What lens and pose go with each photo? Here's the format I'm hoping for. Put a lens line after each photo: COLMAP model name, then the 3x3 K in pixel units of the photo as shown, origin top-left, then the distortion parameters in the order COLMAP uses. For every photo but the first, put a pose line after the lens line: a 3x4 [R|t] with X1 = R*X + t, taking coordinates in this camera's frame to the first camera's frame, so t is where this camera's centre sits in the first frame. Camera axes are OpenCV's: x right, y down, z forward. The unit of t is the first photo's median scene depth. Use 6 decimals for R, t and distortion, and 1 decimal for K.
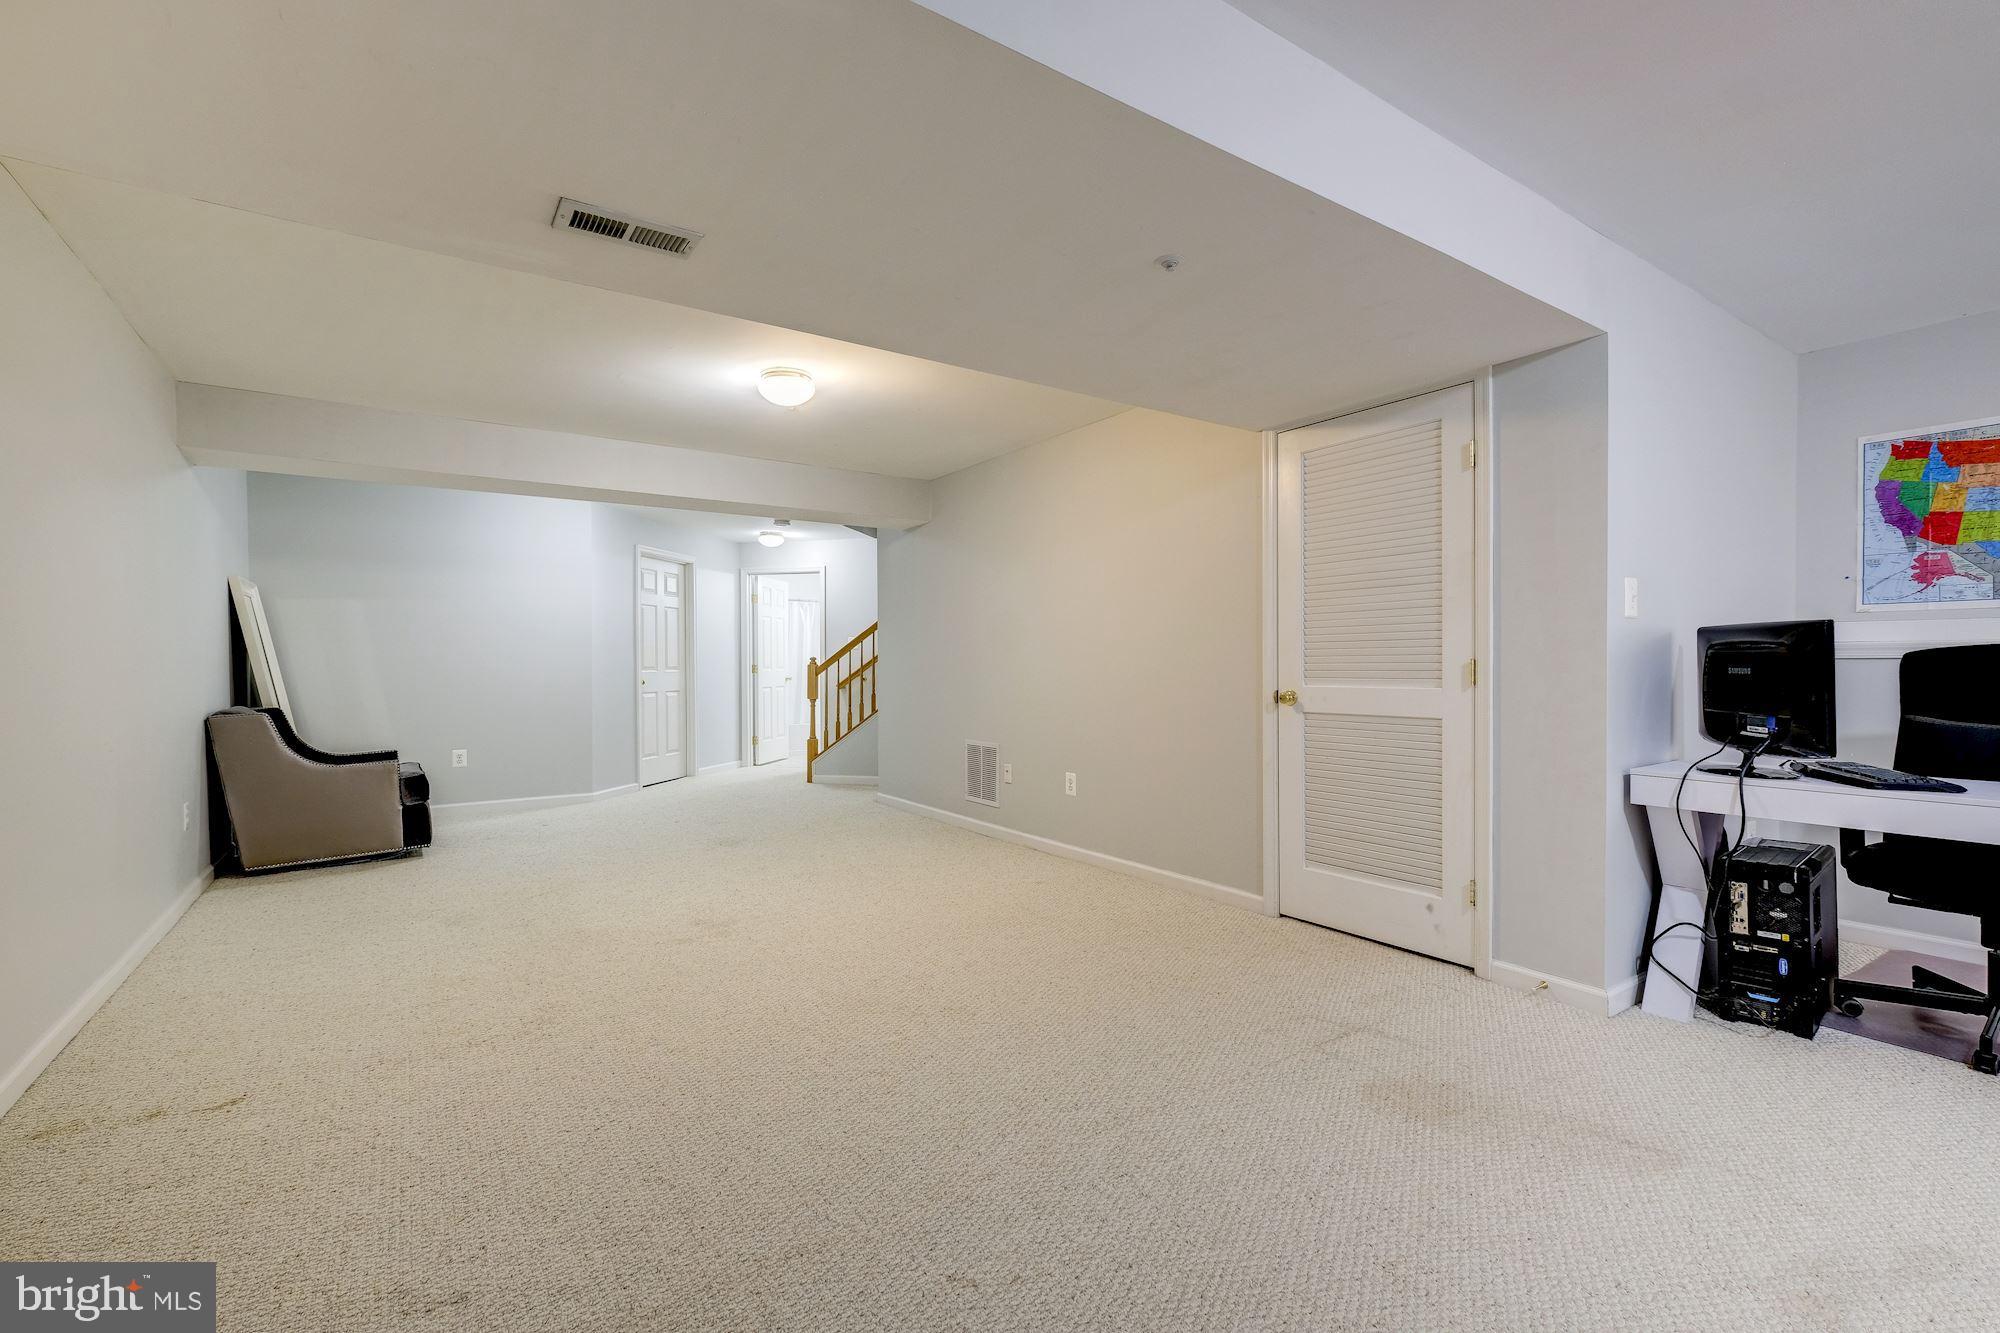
lens RADIAL K [[884.5, 0, 1010.6], [0, 884.5, 675.2], [0, 0, 1]] dist [-0.002264, -0.000092]
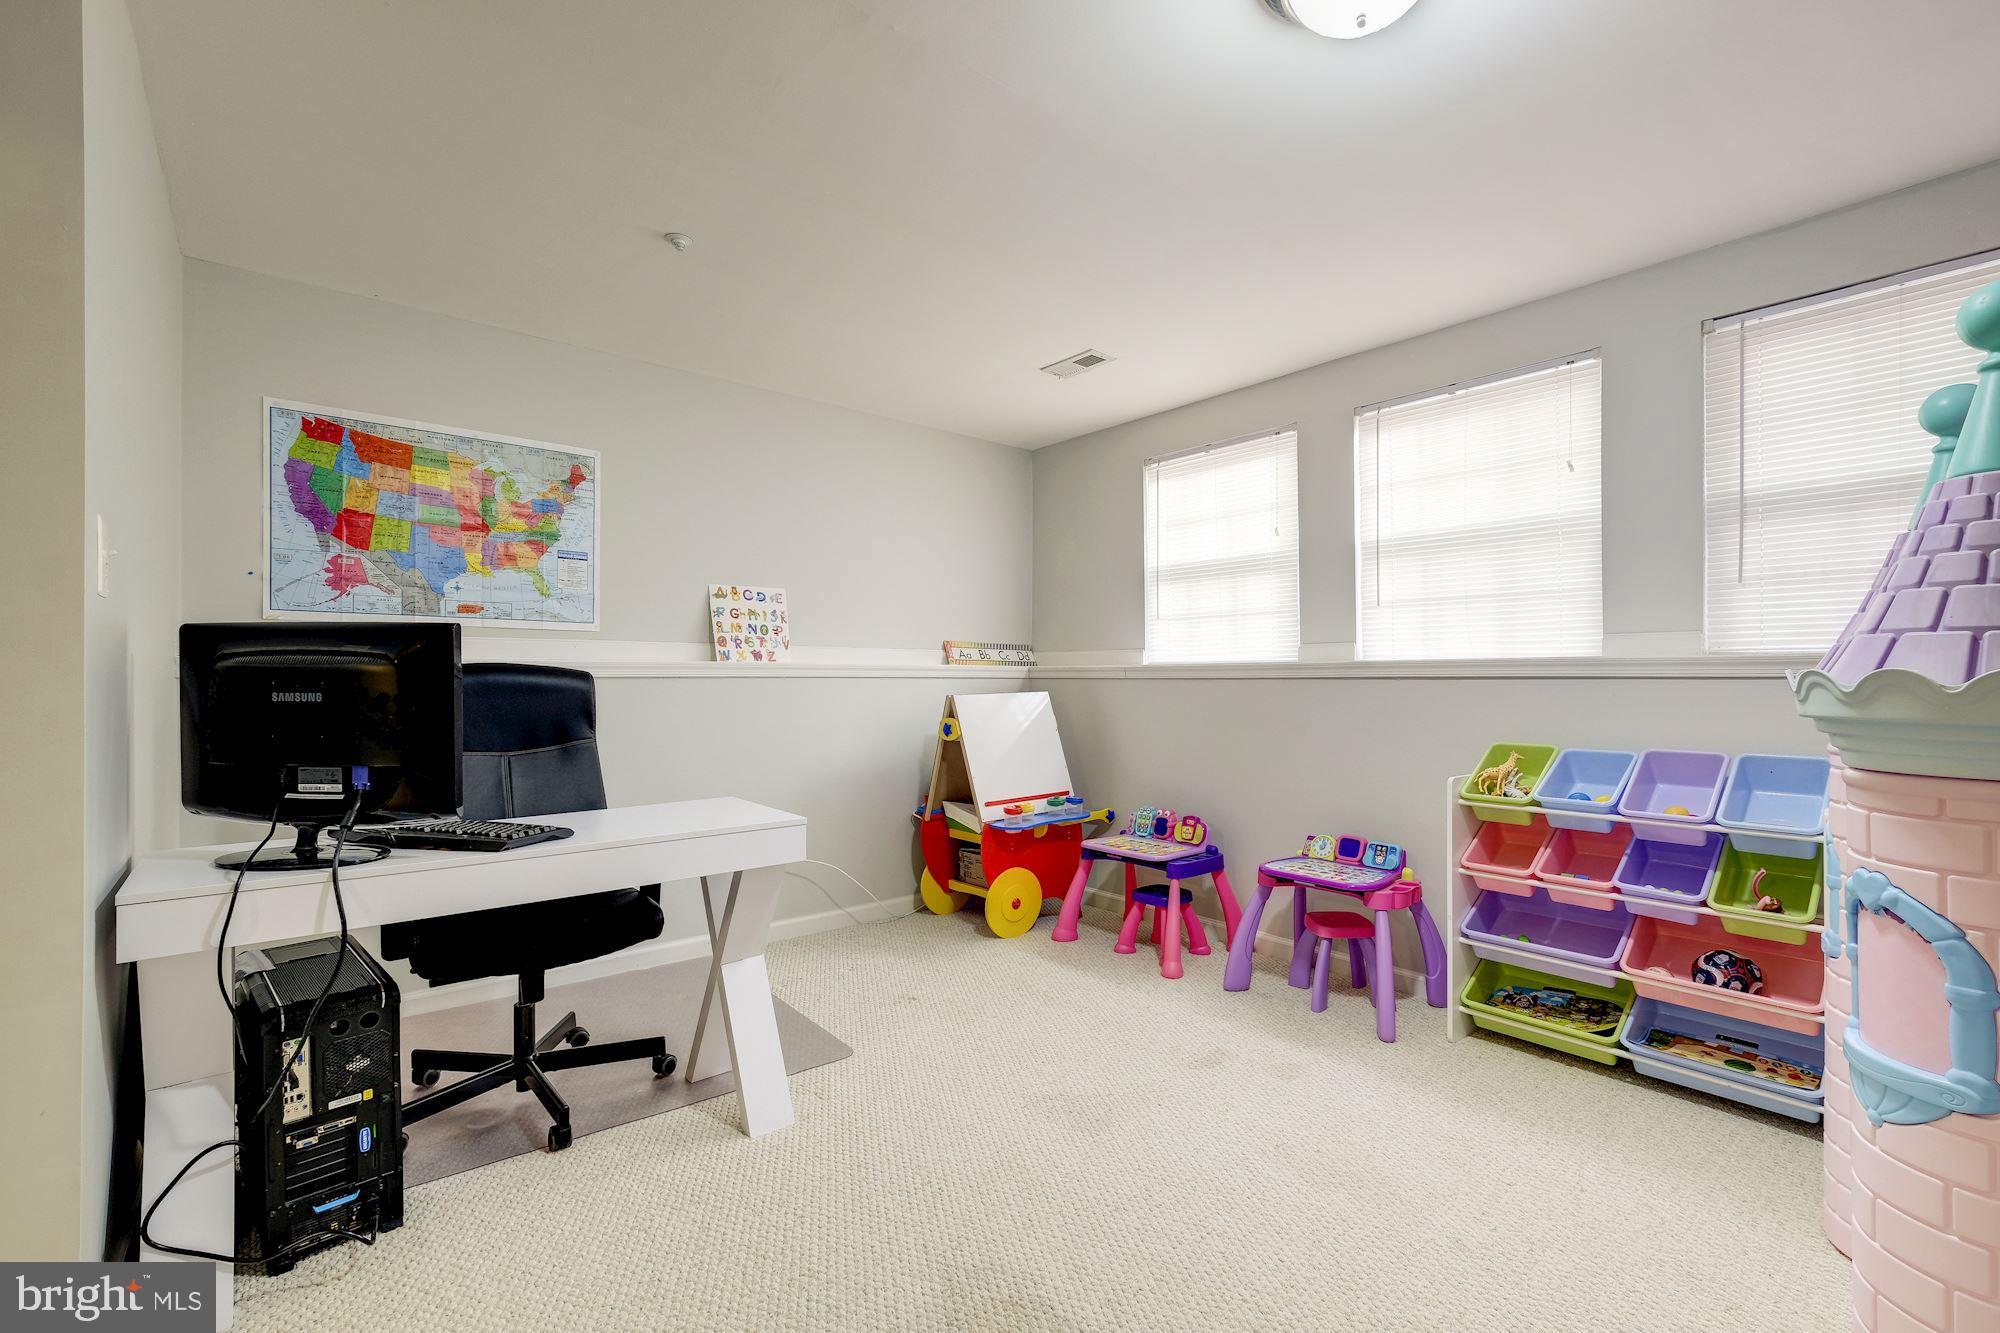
lens RADIAL K [[884.5, 0, 1010.6], [0, 884.5, 675.2], [0, 0, 1]] dist [-0.002264, -0.000092]
pose [[-0.095302, 0.007192, 0.995422, 0.123706], [0.015586, 0.999862, -0.005732, -0.007029], [-0.995326, 0.014968, -0.095401, 0.436357]]
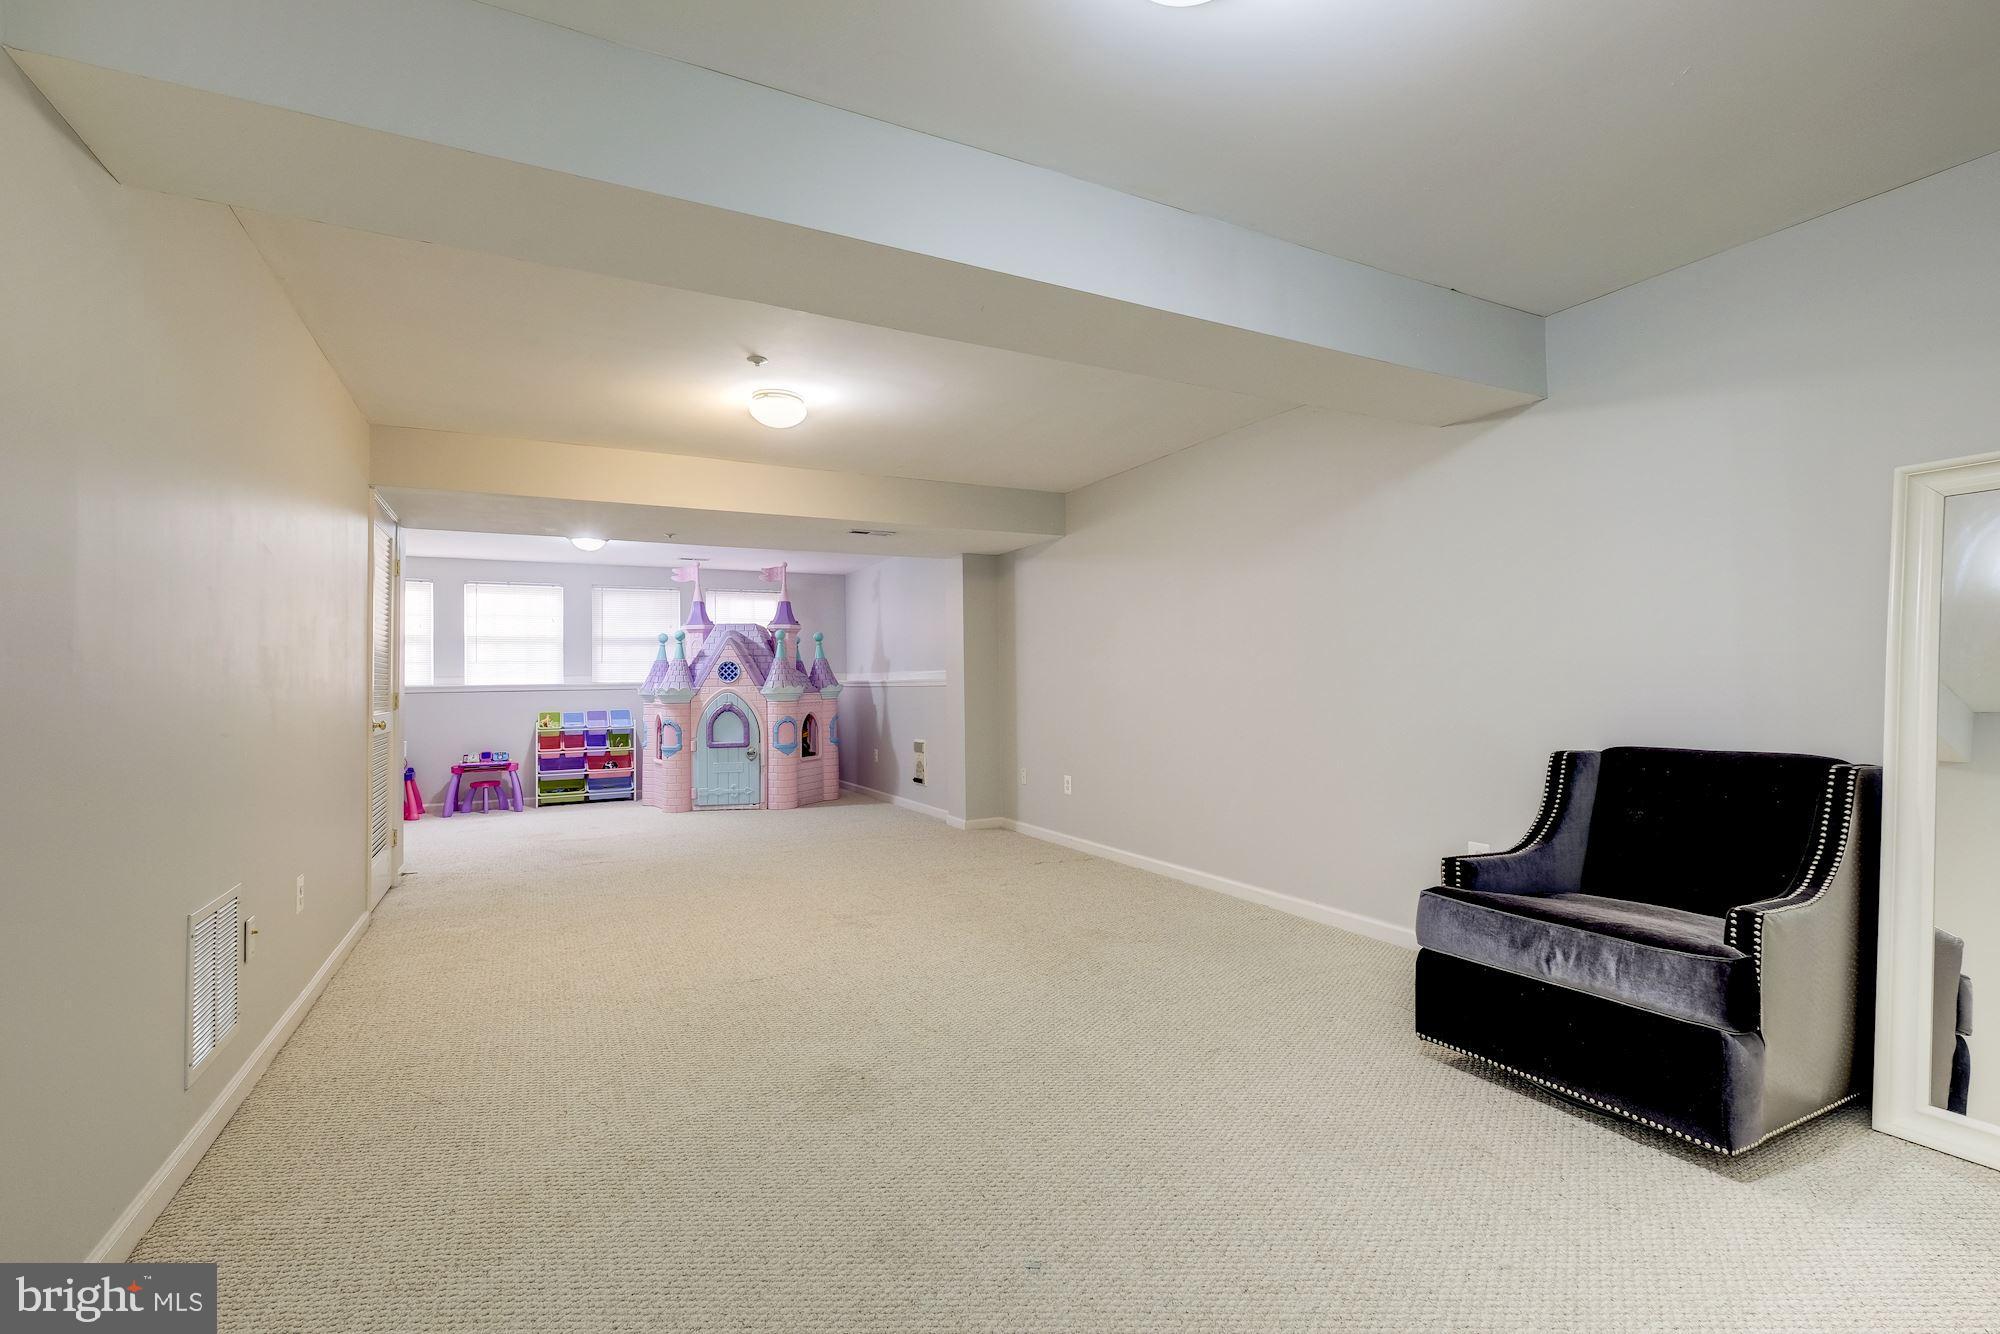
lens RADIAL K [[885.7, 0, 993.8], [0, 885.7, 653.8], [0, 0, 1]] dist [0.000187, 0.000072]
pose [[-0.988696, 0.022284, 0.148272, -0.733362], [0.019486, 0.999604, -0.020298, -0.030276], [-0.148665, -0.017179, -0.988738, 2.183792]]
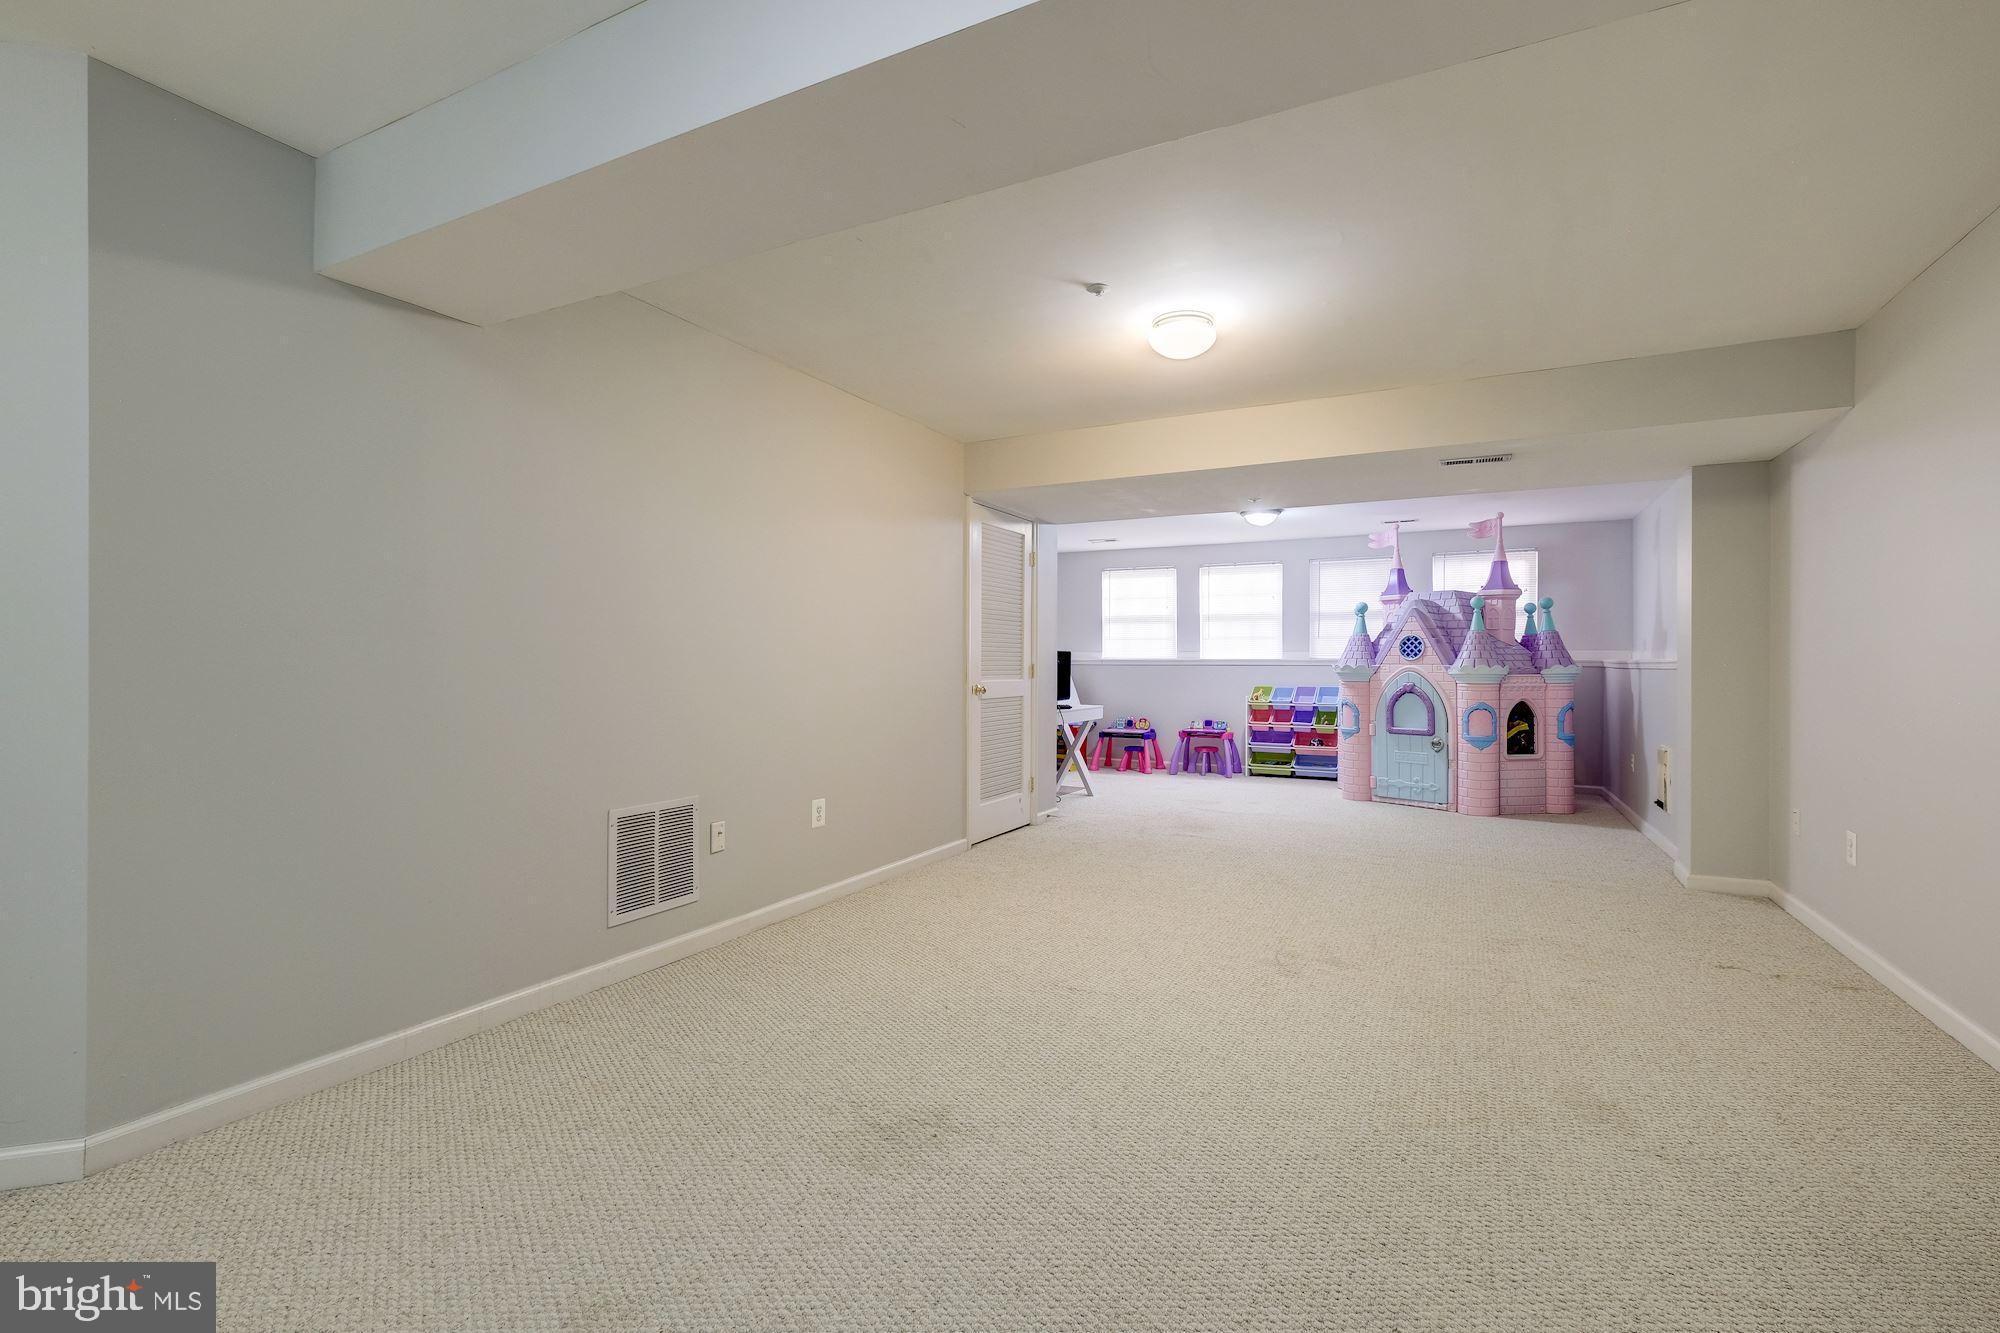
lens RADIAL K [[871.1, 0, 997.4], [0, 871.1, 664.6], [0, 0, 1]] dist [0.002159, 0.000225]
pose [[-0.453169, -0.000352, 0.891424, -1.035068], [0.008723, 0.999950, 0.004829, -0.023251], [-0.891382, 0.009964, -0.453144, 1.740369]]
